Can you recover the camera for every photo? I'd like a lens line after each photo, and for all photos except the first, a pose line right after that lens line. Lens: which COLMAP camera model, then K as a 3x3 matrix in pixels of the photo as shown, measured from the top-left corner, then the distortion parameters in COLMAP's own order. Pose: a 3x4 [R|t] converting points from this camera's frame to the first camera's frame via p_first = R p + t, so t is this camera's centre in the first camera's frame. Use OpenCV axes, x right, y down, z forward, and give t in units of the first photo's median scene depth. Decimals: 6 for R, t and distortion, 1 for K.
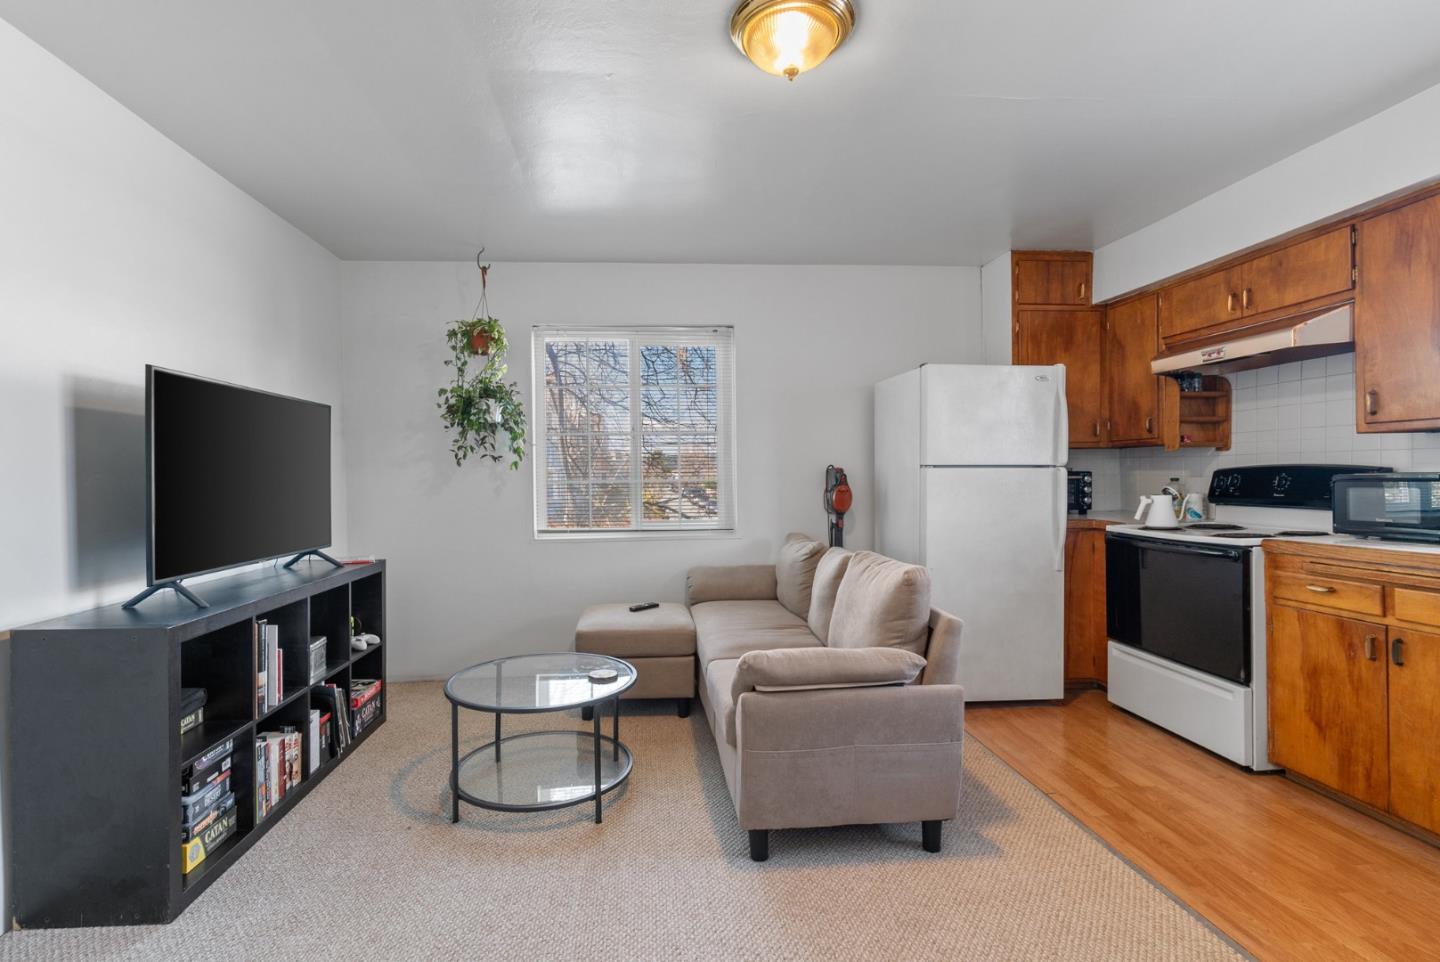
lens RADIAL K [[670.4, 0, 688.4], [0, 670.4, 484.4], [0, 0, 1]] dist [-0.001450, 0.000323]
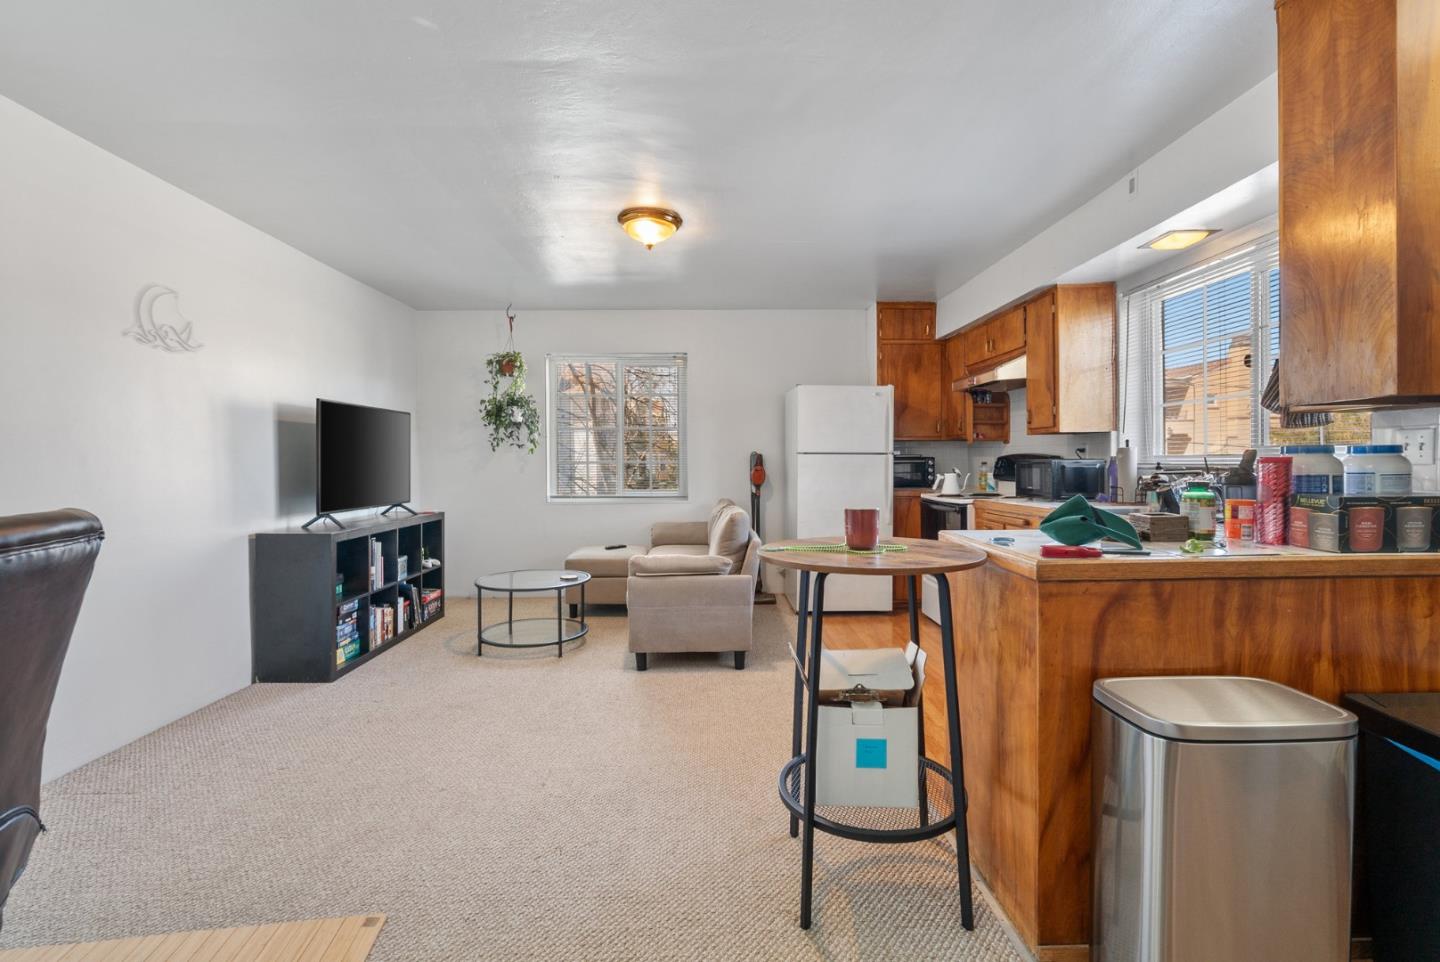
lens RADIAL K [[665.3, 0, 719.1], [0, 665.3, 470.5], [0, 0, 1]] dist [-0.001272, -0.000438]
pose [[0.998757, 0.006530, -0.049412, 0.306775], [-0.006364, 0.999974, 0.003500, 0.009028], [0.049433, -0.003181, 0.998772, -0.599209]]
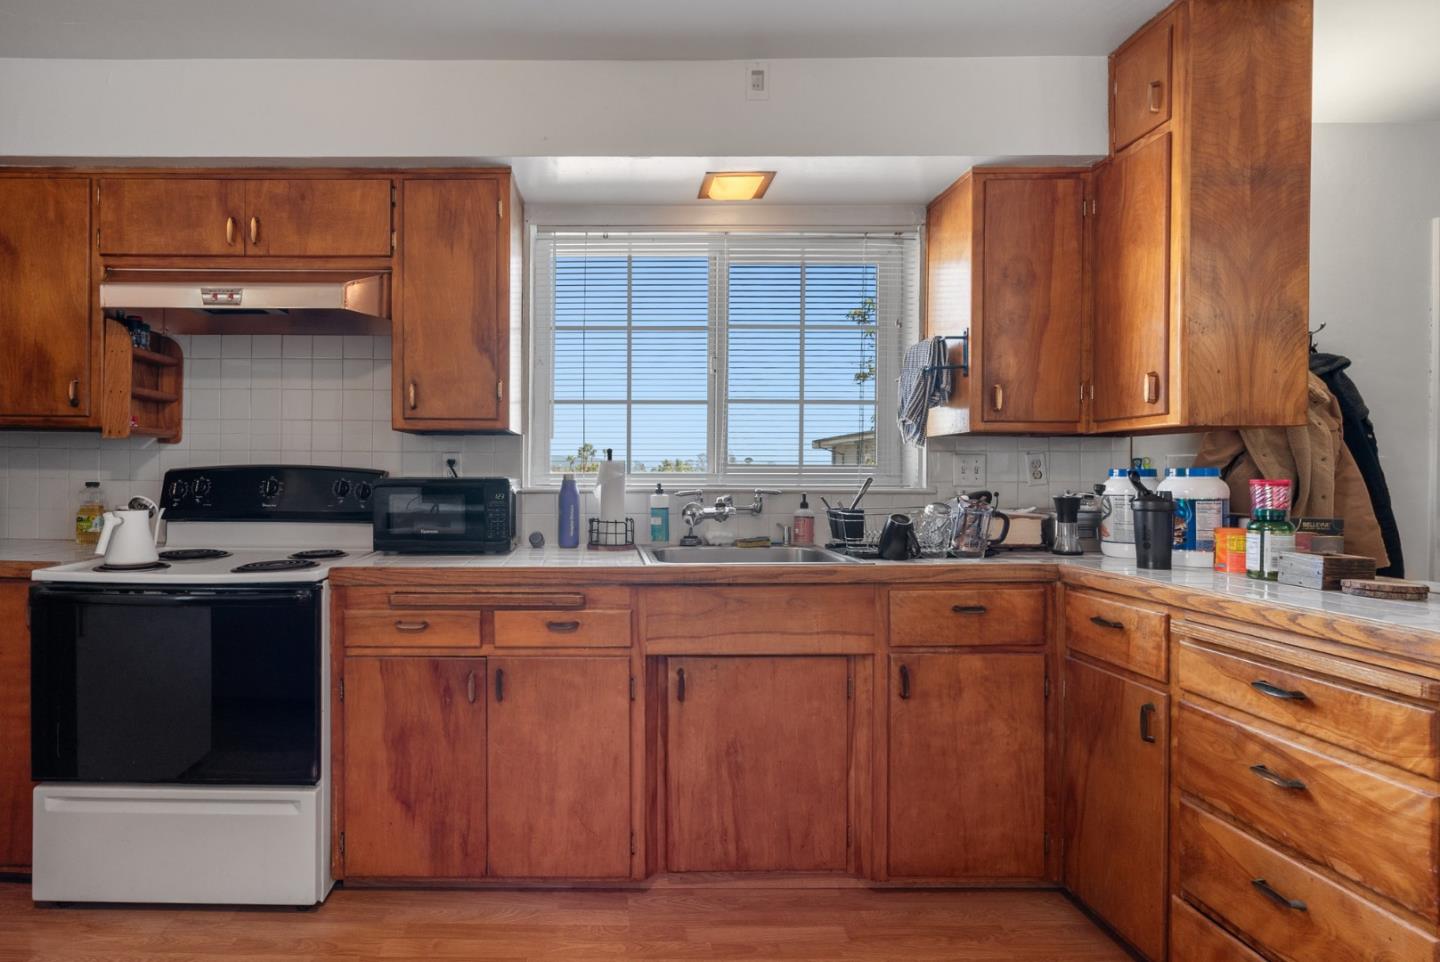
lens RADIAL K [[707.9, 0, 629.1], [0, 707.9, 481.7], [0, 0, 1]] dist [-0.003411, -0.000306]
pose [[0.081954, 0.008179, 0.996603, 0.129299], [0.006412, 0.999941, -0.008734, -0.001307], [-0.996615, 0.007106, 0.081897, 0.586512]]
